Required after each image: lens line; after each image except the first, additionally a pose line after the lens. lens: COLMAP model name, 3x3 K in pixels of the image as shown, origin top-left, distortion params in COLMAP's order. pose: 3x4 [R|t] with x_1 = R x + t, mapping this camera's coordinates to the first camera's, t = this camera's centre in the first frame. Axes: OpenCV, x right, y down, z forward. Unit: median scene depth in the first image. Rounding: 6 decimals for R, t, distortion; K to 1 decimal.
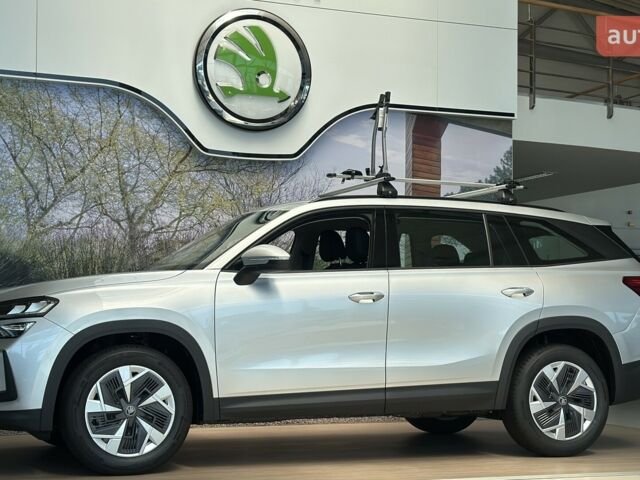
lens RADIAL K [[1184.5, 0, 320.0], [0, 1184.5, 240.0], [0, 0, 1]] dist [0.162930, -0.070411]
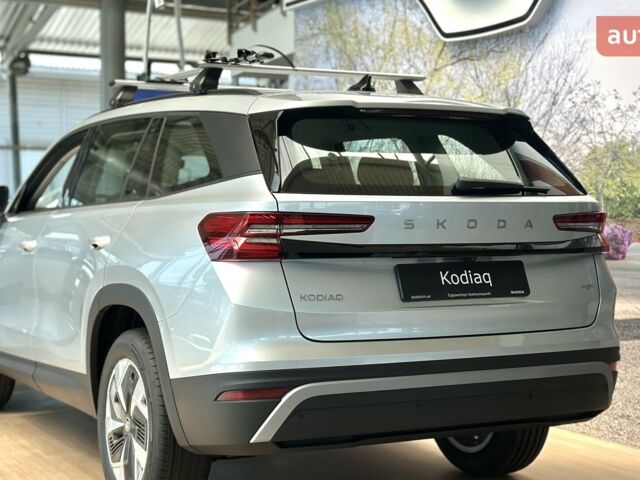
lens RADIAL K [[1184.5, 0, 320.0], [0, 1184.5, 240.0], [0, 0, 1]] dist [0.162930, -0.070411]
pose [[0.107500, 0.020664, -0.993990, 0.656447], [0.062701, 0.997653, 0.027522, 0.027835], [0.992226, -0.065283, 0.105952, 0.851067]]
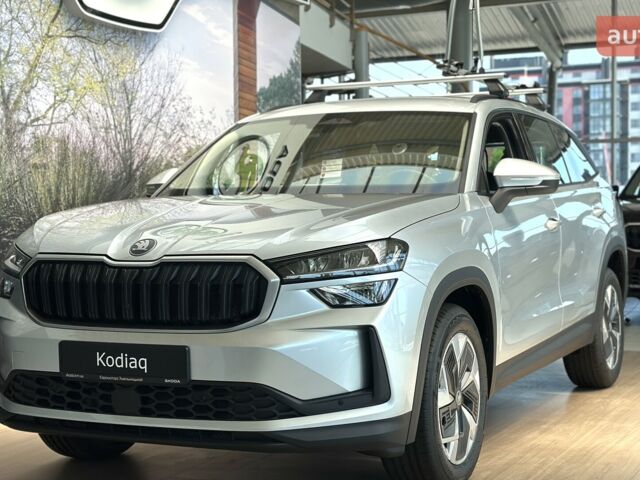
lens RADIAL K [[1184.5, 0, 320.0], [0, 1184.5, 240.0], [0, 0, 1]] dist [0.162930, -0.070411]
pose [[0.737470, -0.032797, 0.674583, -0.482048], [-0.030719, 0.996158, 0.082013, -0.002135], [-0.674681, -0.081205, 0.733629, 0.389483]]
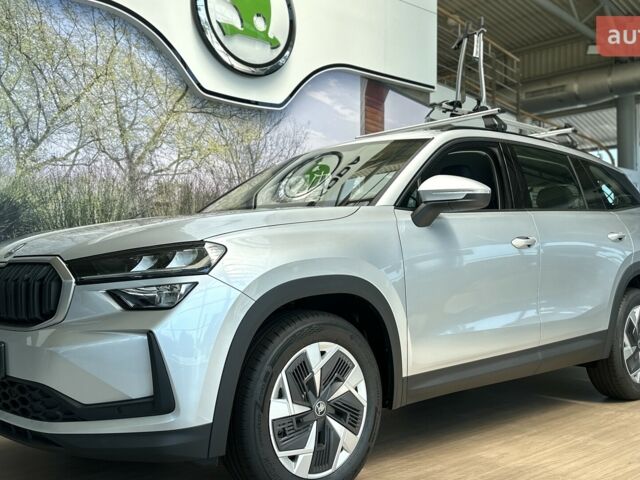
lens RADIAL K [[681.0, 0, 311.0], [0, 681.0, 247.8], [0, 0, 1]] dist [0.195949, -0.427776]
pose [[0.940631, -0.005206, 0.339390, -0.209103], [-0.012903, 0.998611, 0.051079, 0.022130], [-0.339185, -0.052426, 0.939258, 0.449359]]
